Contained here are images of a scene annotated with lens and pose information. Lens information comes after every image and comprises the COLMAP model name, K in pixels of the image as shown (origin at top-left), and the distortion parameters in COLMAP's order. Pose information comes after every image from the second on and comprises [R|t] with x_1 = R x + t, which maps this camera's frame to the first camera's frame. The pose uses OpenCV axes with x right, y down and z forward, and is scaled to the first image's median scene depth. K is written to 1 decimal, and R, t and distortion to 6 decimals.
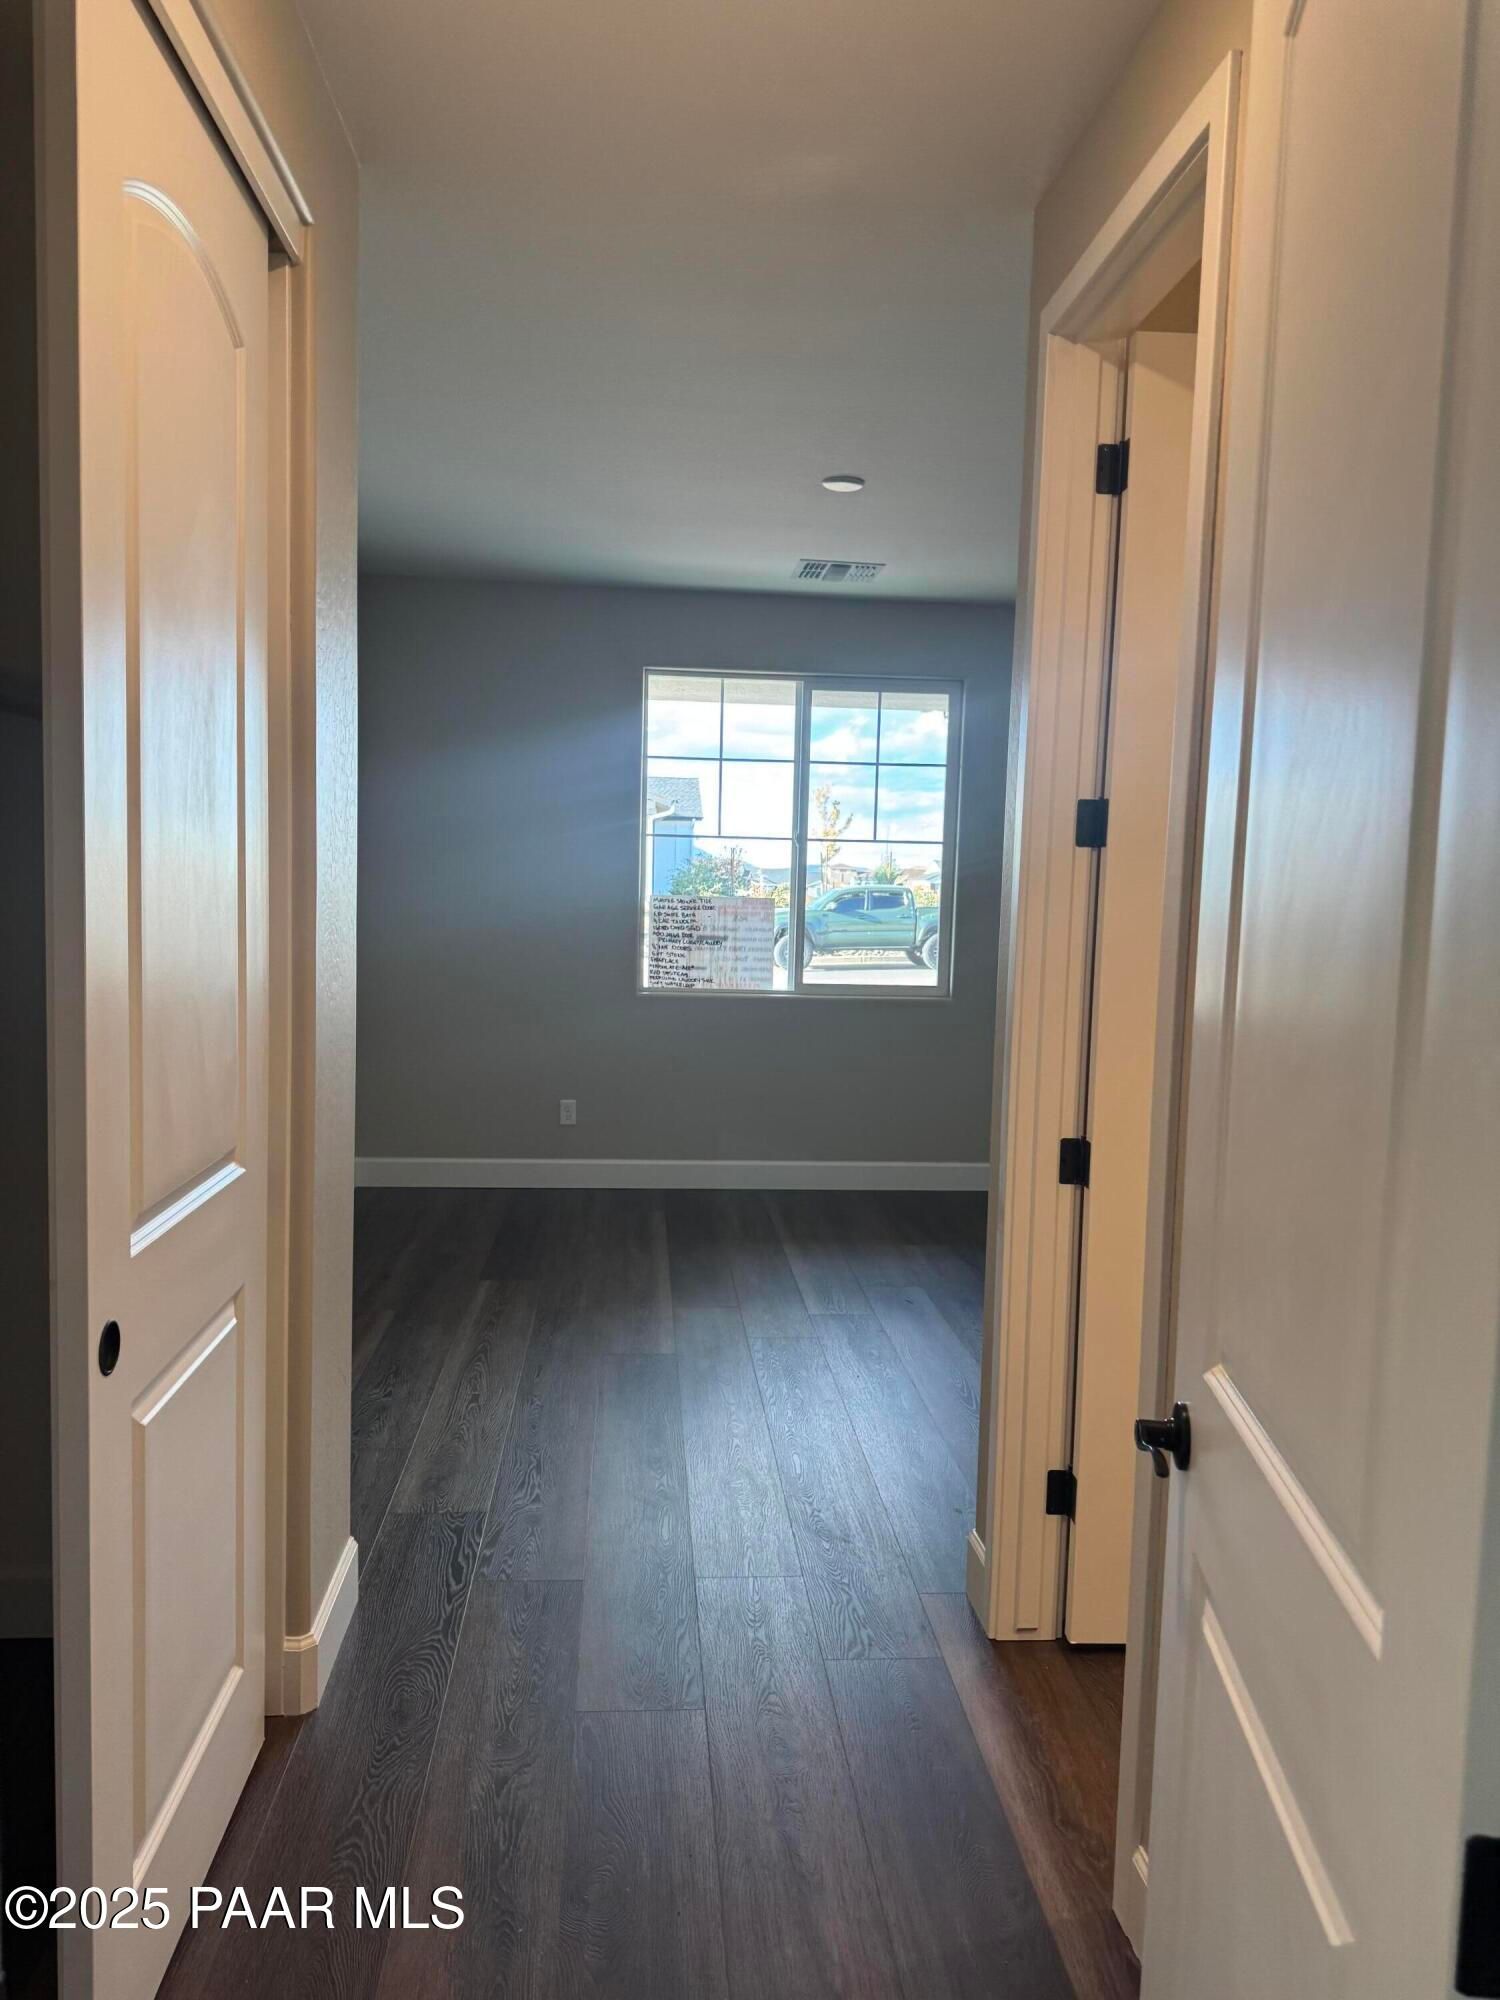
lens RADIAL K [[1316.2, 0, 737.8], [0, 1316.2, 987.8], [0, 0, 1]] dist [-0.003331, 0.003669]
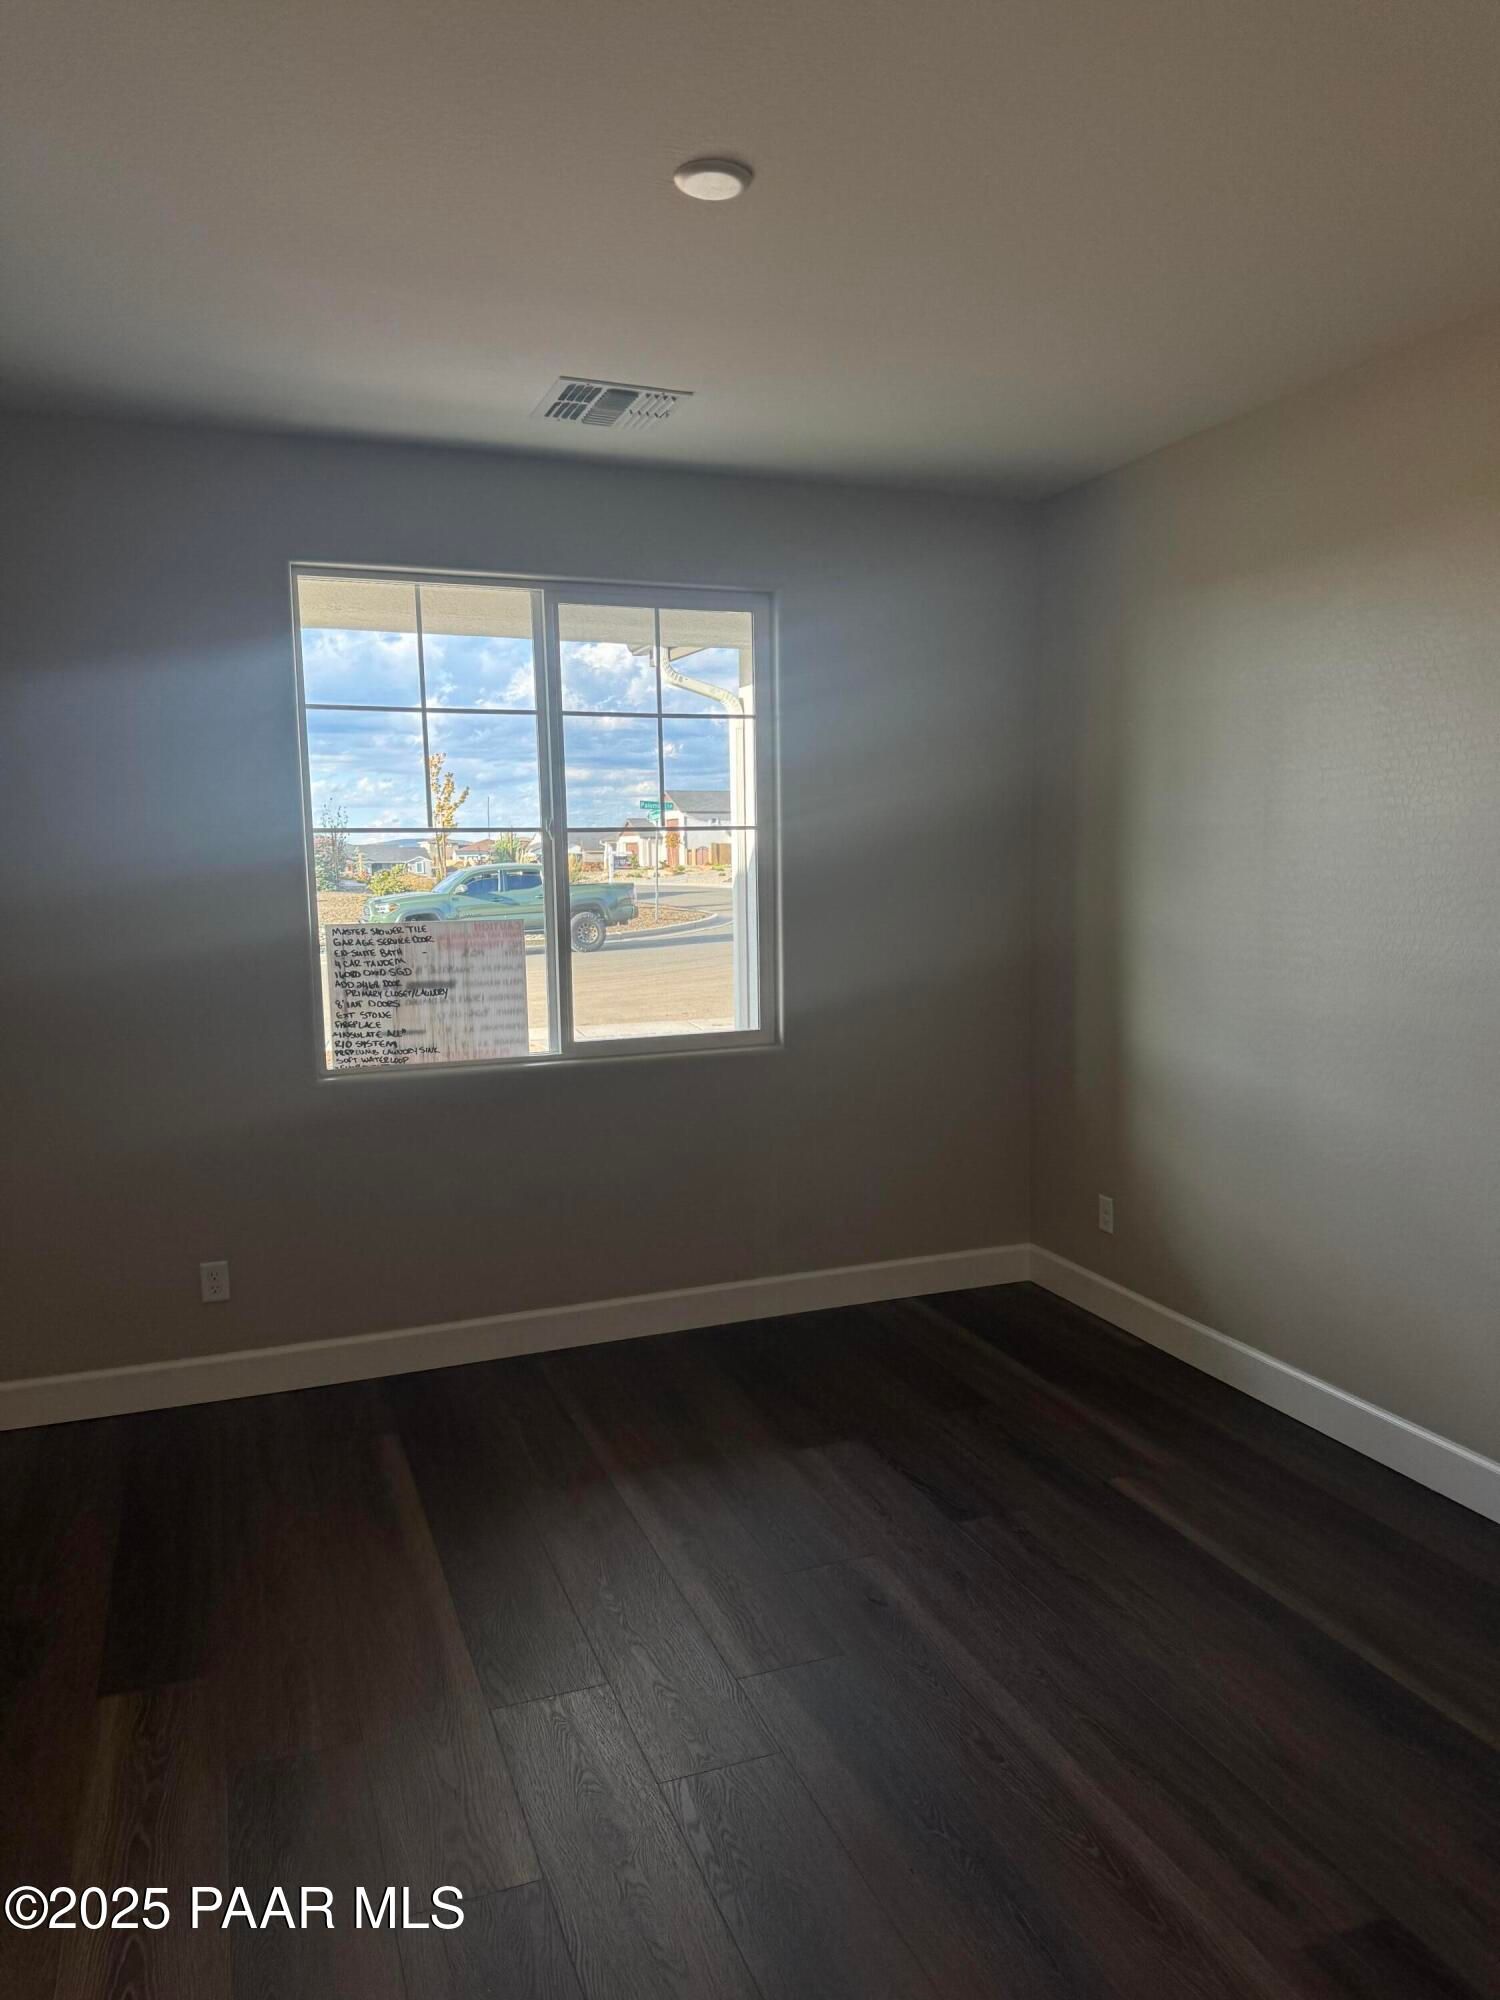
lens RADIAL K [[1330.9, 0, 755.8], [0, 1330.9, 994.7], [0, 0, 1]] dist [0.074808, -0.156023]
pose [[0.953132, -0.072232, 0.293807, -0.061262], [0.064772, 0.997284, 0.035056, -0.045808], [-0.295541, -0.014382, 0.955222, 0.317487]]
